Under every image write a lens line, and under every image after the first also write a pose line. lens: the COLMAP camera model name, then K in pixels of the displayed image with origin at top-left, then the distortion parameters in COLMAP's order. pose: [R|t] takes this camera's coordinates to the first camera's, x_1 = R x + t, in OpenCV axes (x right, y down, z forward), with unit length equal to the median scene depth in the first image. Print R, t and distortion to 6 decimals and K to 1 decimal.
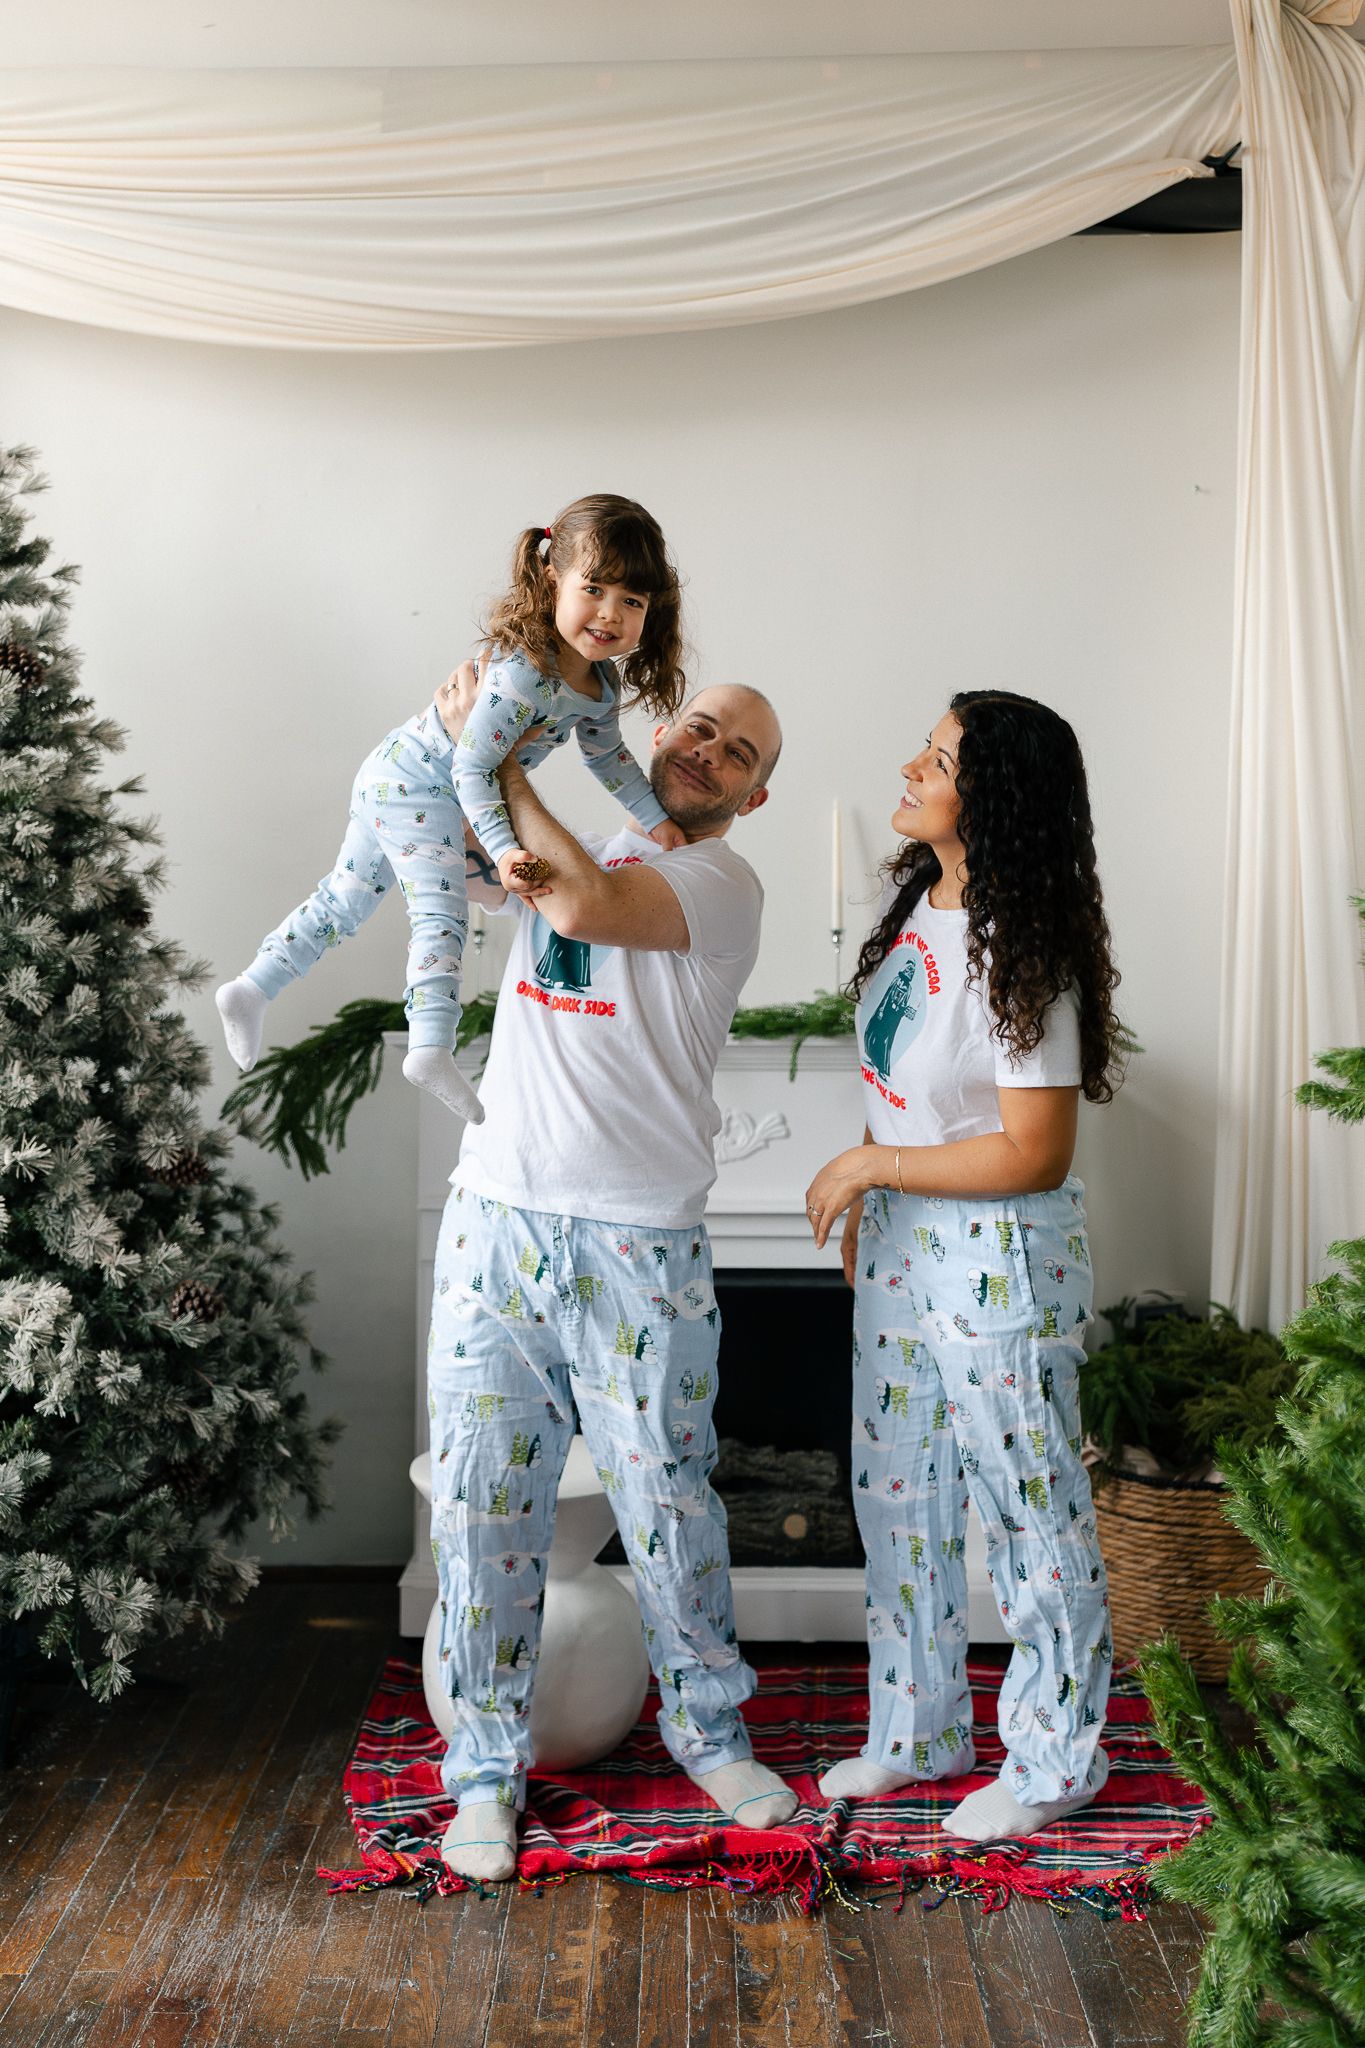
lens RADIAL K [[2008.0, 0, 726.2], [0, 2008.0, 869.3], [0, 0, 1]] dist [-0.034592, 0.015735]
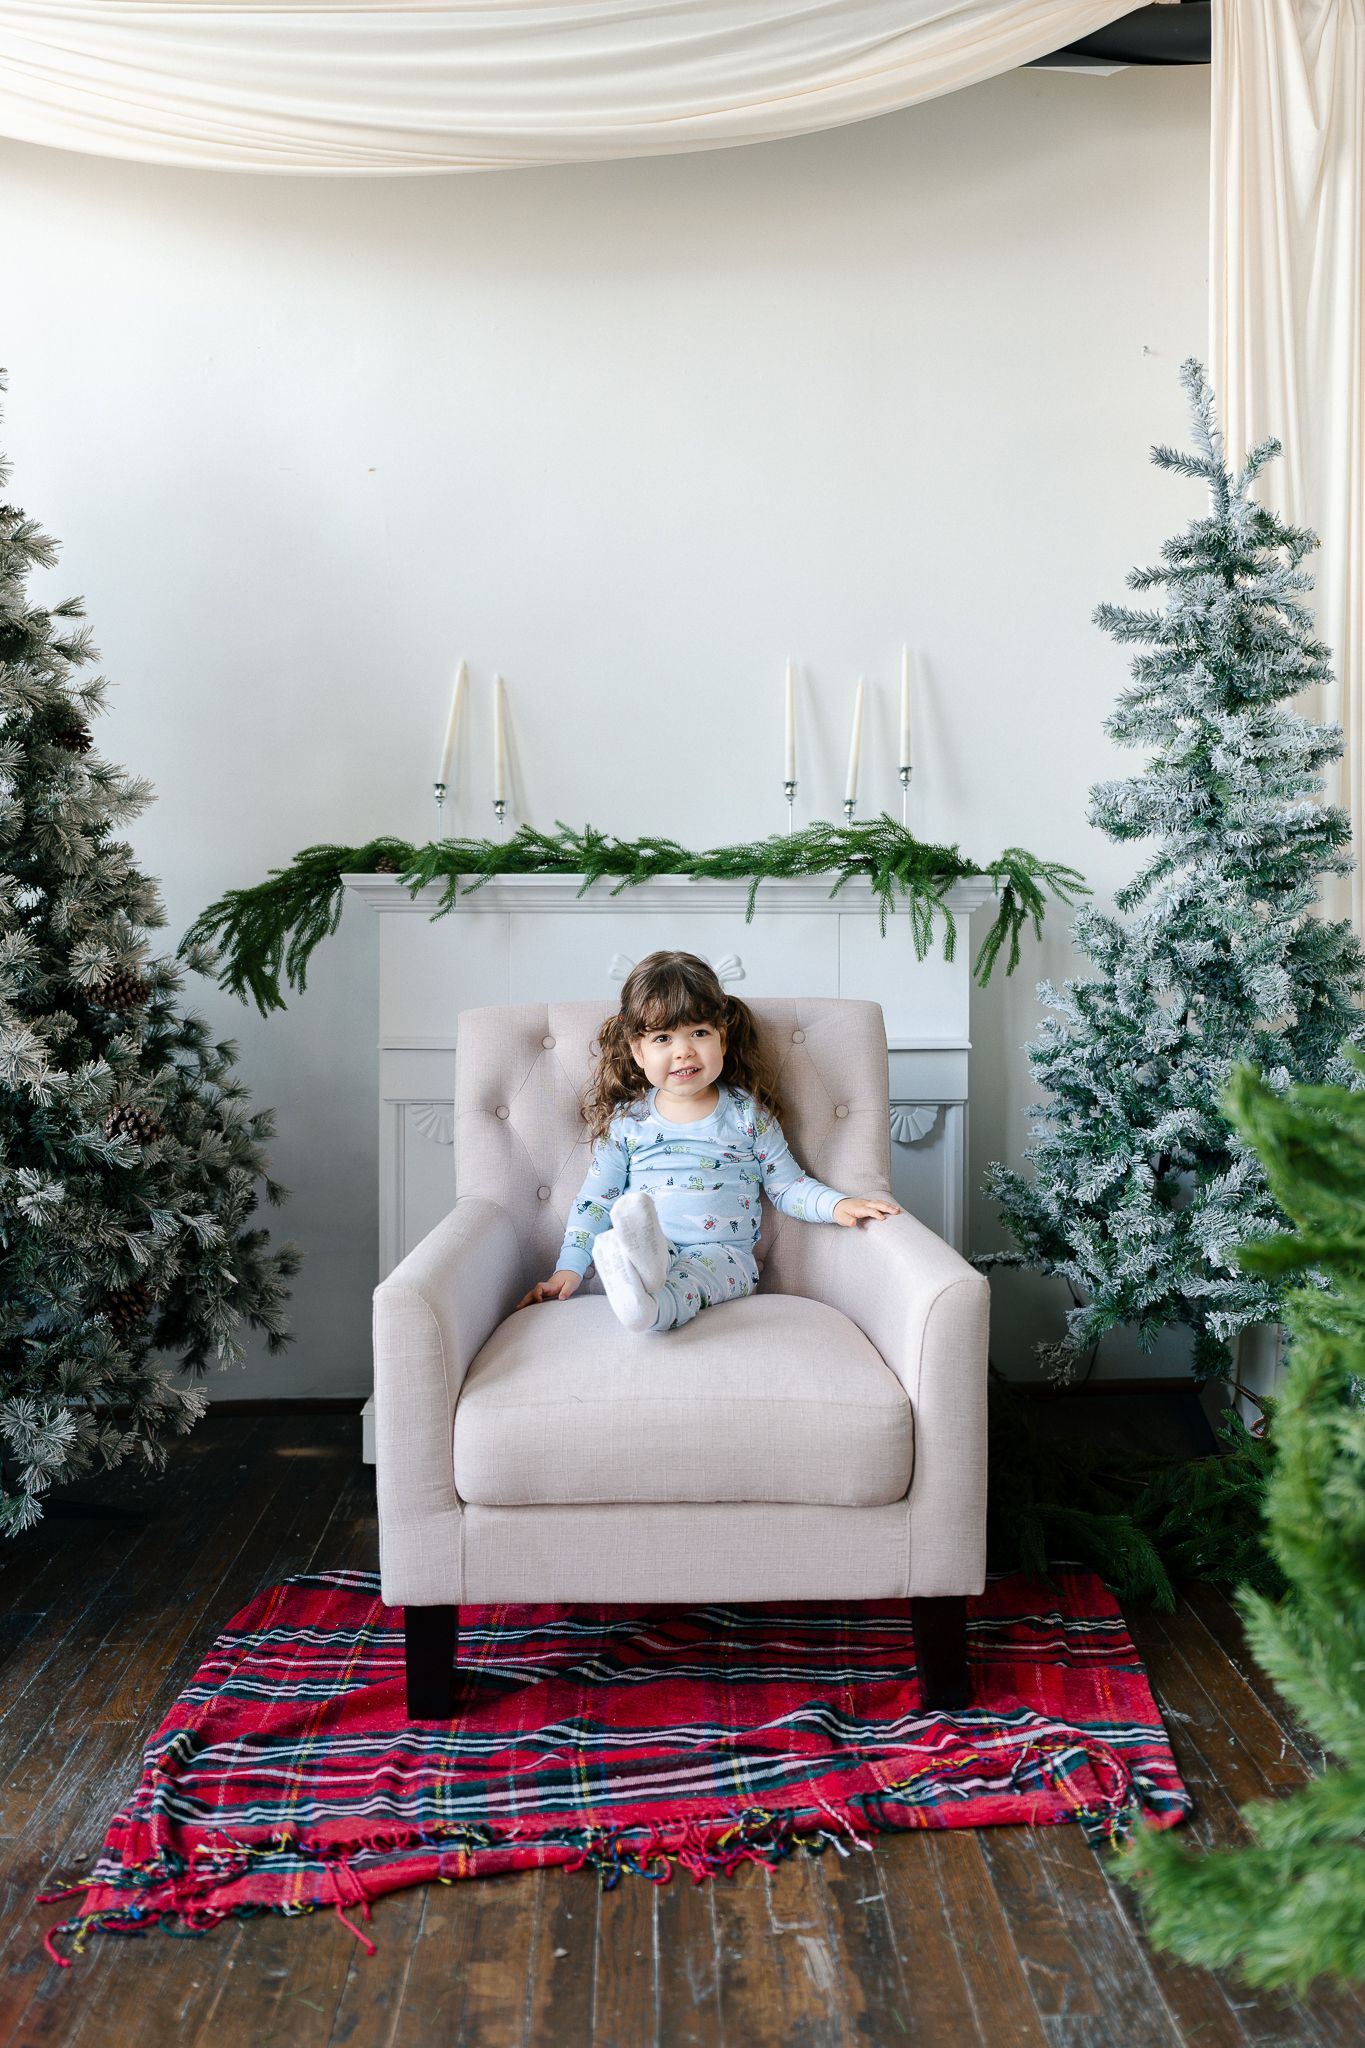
lens RADIAL K [[1551.6, 0, 717.1], [0, 1551.6, 998.0], [0, 0, 1]] dist [-0.004606, 0.004739]
pose [[0.999476, -0.002611, 0.032251, -0.009509], [0.000189, 0.997194, 0.074862, 0.100516], [-0.032356, -0.074817, 0.996672, 0.255202]]
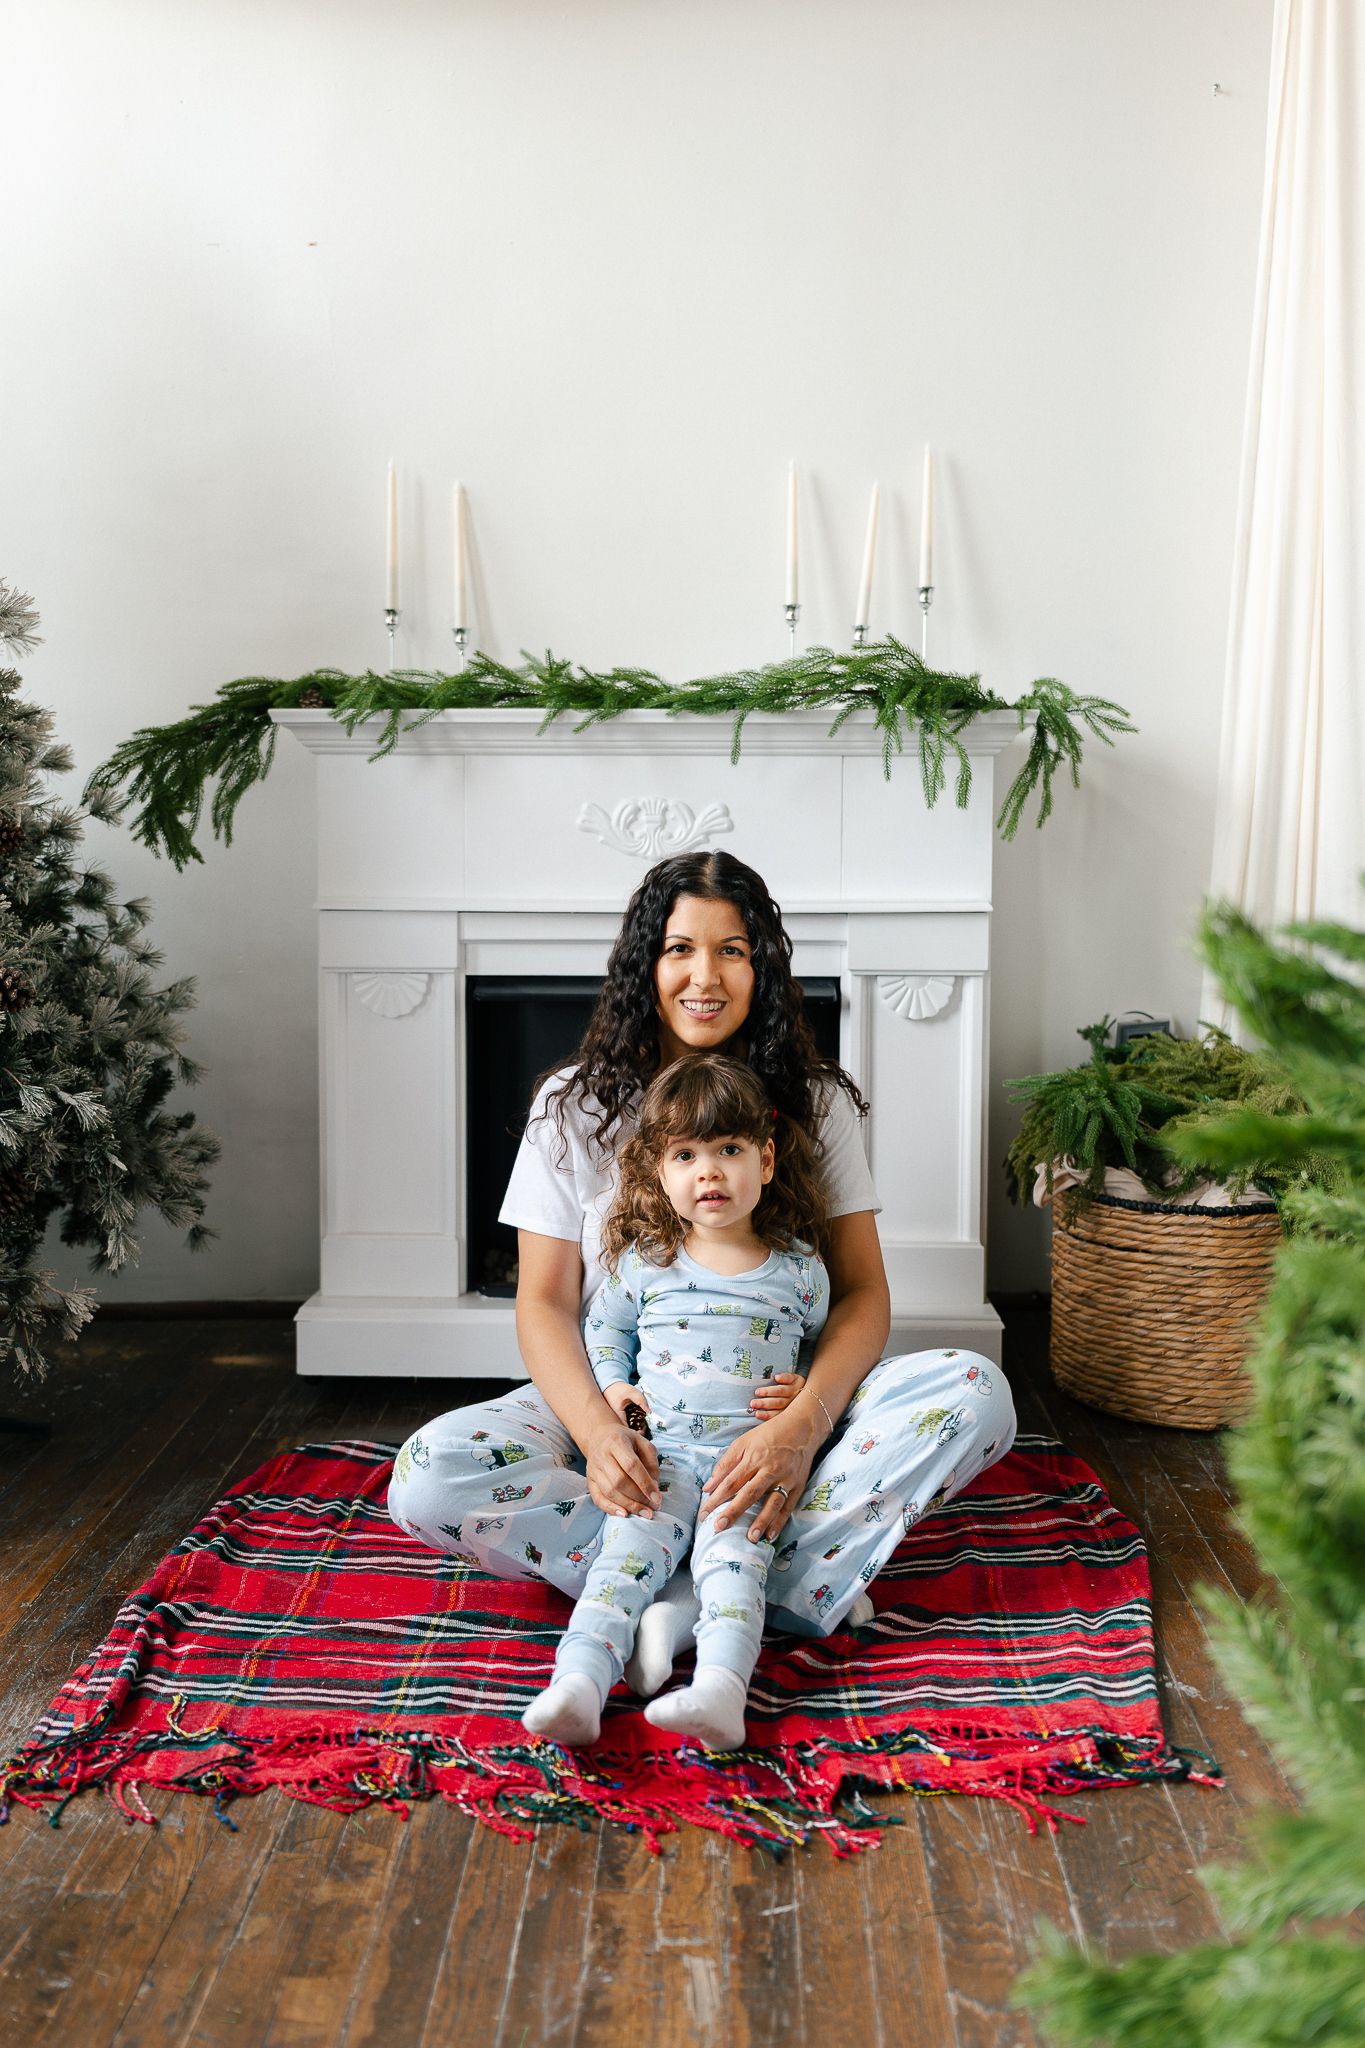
lens RADIAL K [[1627.2, 0, 741.2], [0, 1627.2, 978.8], [0, 0, 1]] dist [0.000075, 0.000855]
pose [[0.999967, 0.000533, -0.008052, 0.048761], [0.000535, 0.991252, 0.131979, 0.123322], [0.008052, -0.131979, 0.991220, 0.331706]]
